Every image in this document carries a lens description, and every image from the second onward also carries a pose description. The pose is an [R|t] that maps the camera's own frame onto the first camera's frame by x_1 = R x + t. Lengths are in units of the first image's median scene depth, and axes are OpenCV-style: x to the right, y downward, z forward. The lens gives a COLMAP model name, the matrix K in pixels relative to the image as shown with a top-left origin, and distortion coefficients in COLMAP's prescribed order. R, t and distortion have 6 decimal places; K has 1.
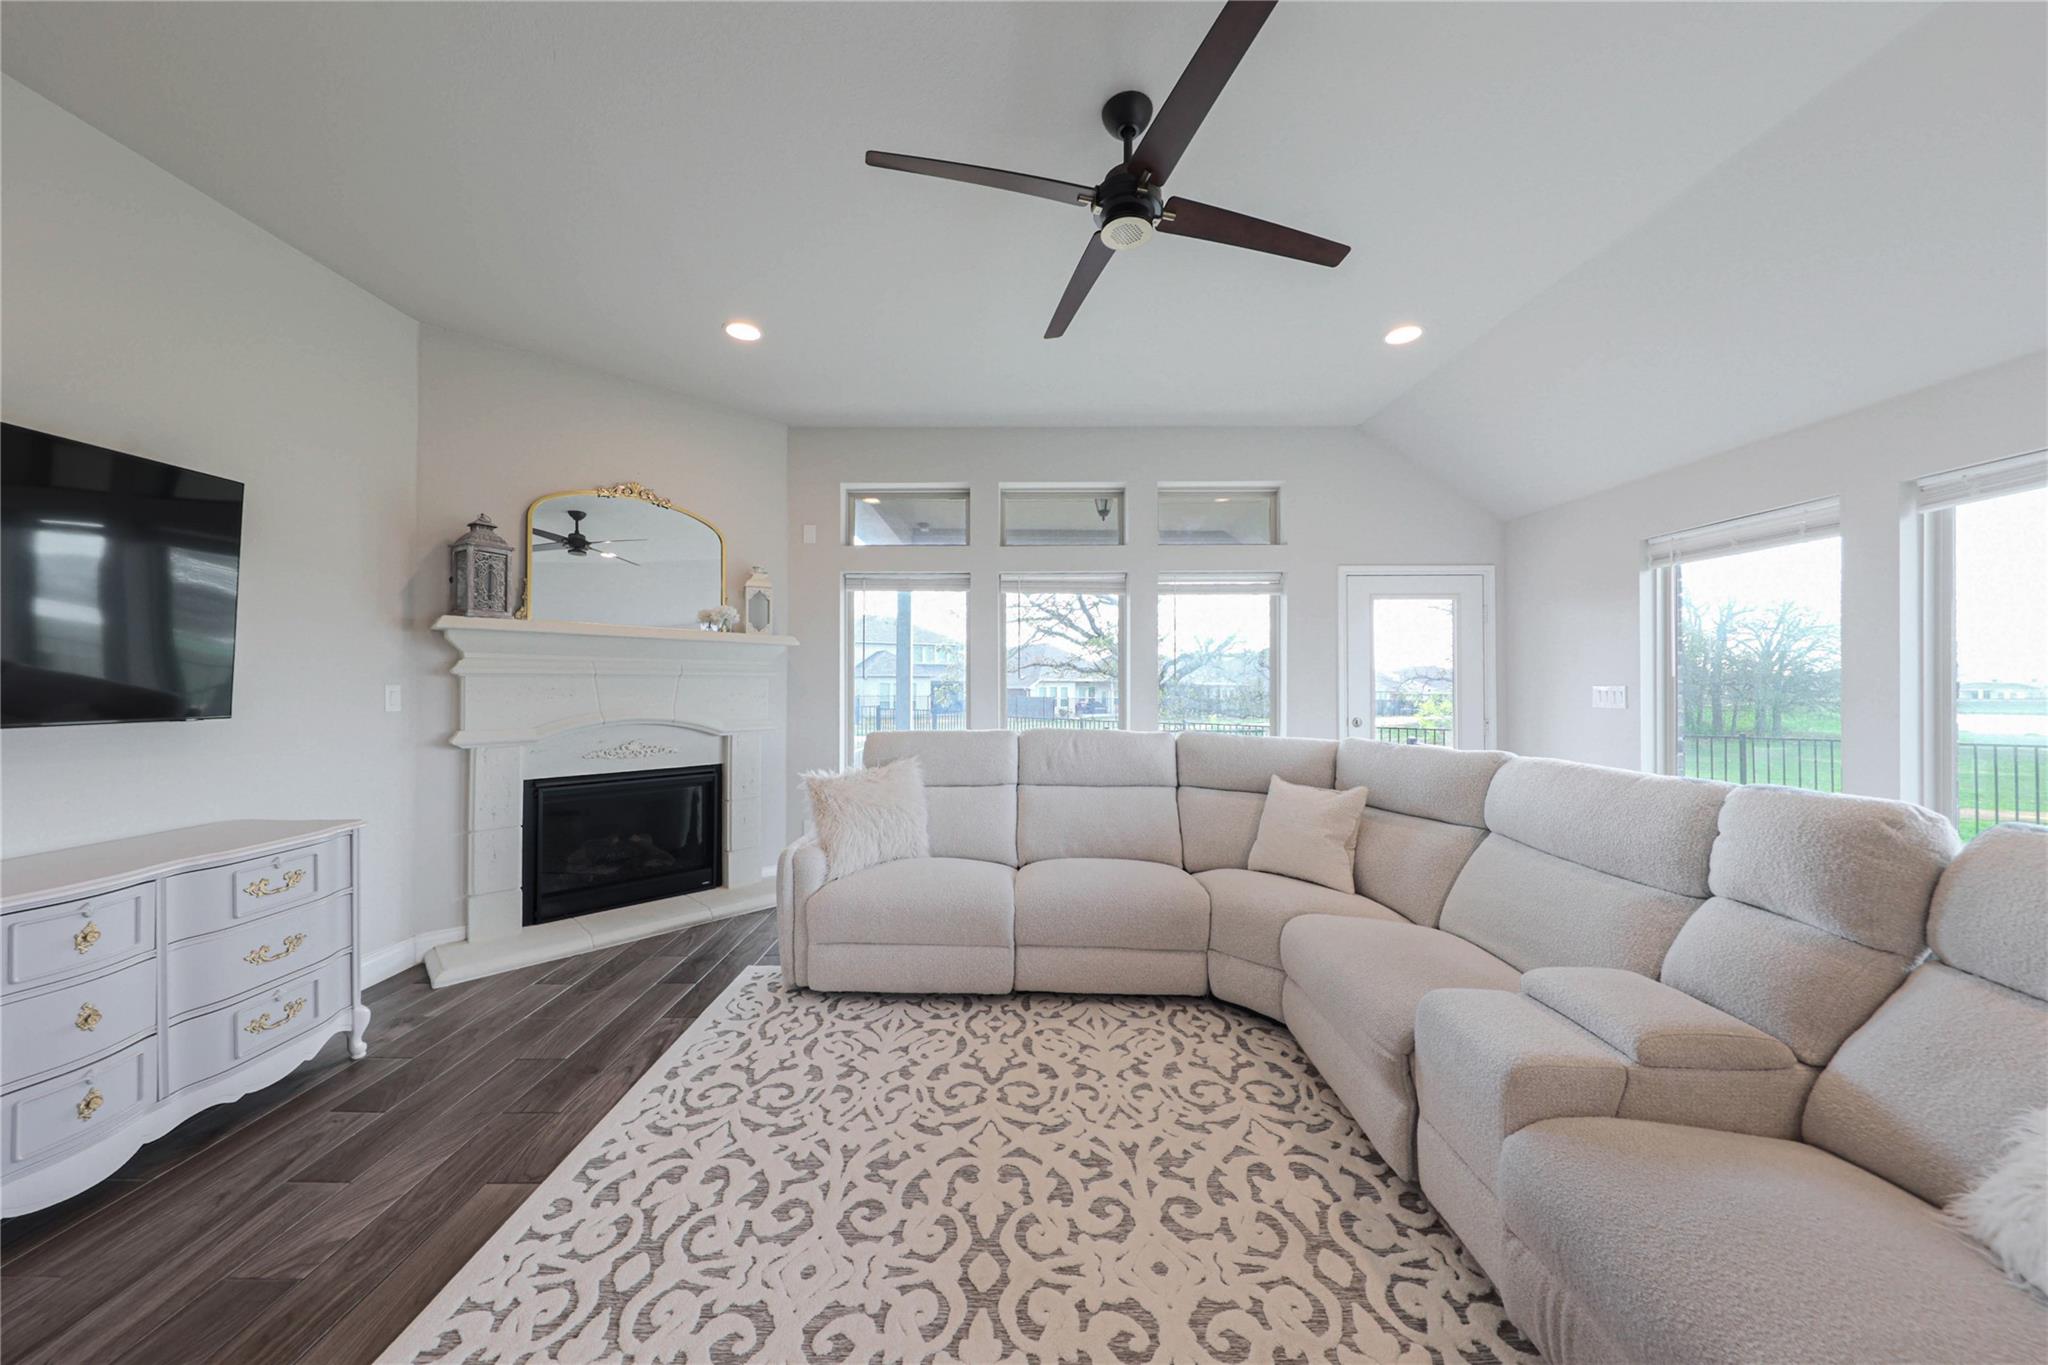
lens RADIAL K [[673.3, 0, 1002.1], [0, 673.3, 680.9], [0, 0, 1]] dist [0.005803, -0.004561]
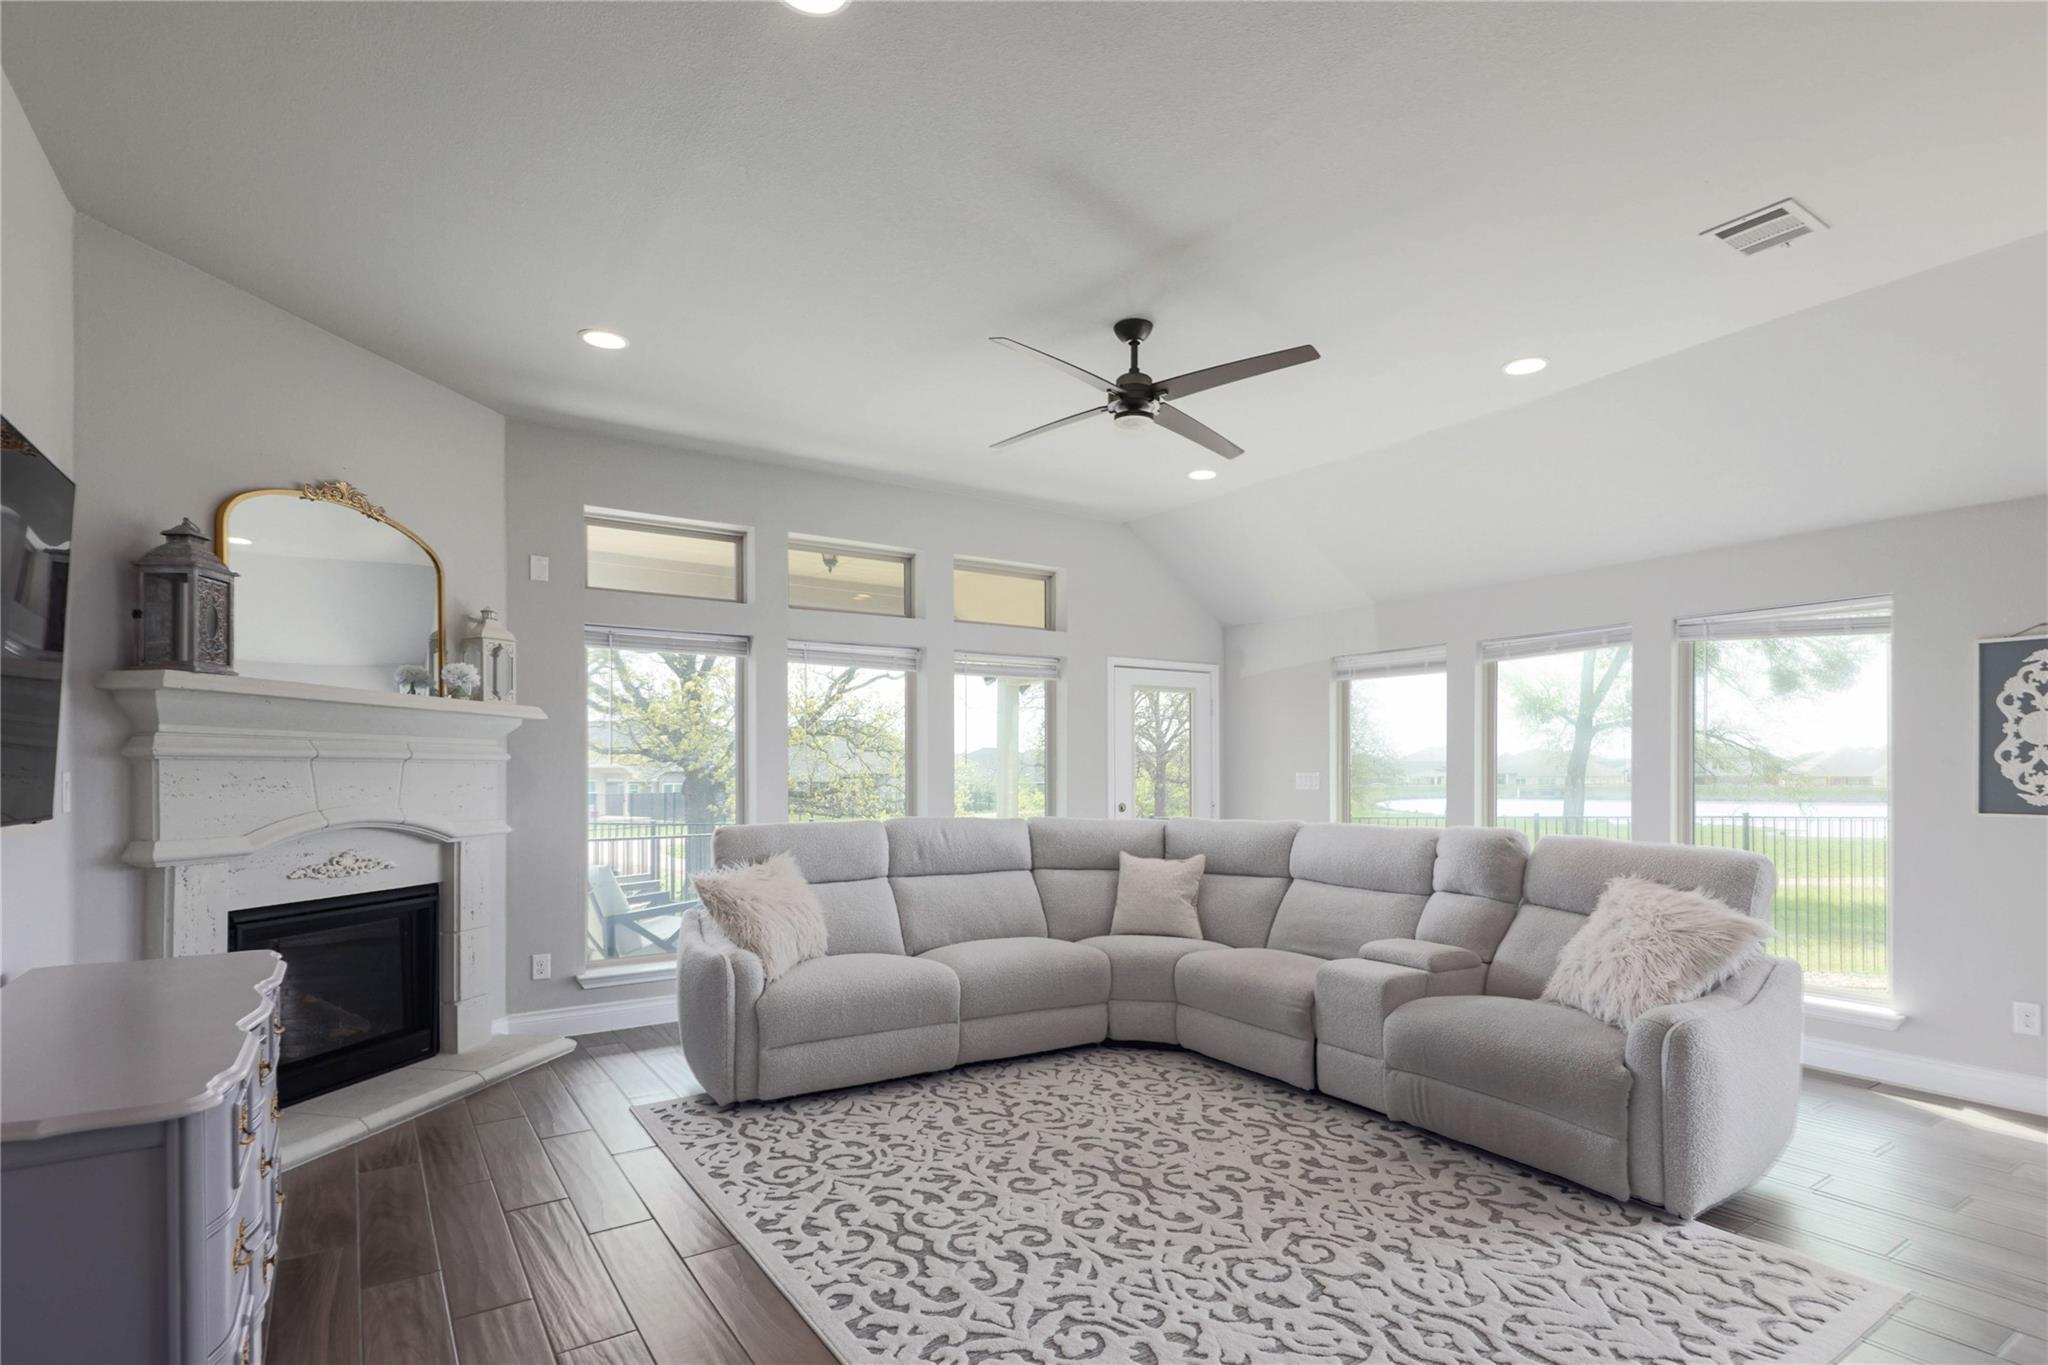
lens RADIAL K [[1008.9, 0, 997.6], [0, 1008.9, 775.9], [0, 0, 1]] dist [0.010891, -0.000069]
pose [[0.845622, -0.003283, 0.533773, -0.888928], [-0.002364, 0.999948, 0.009896, -0.004475], [-0.533778, -0.009630, 0.845570, -0.417006]]
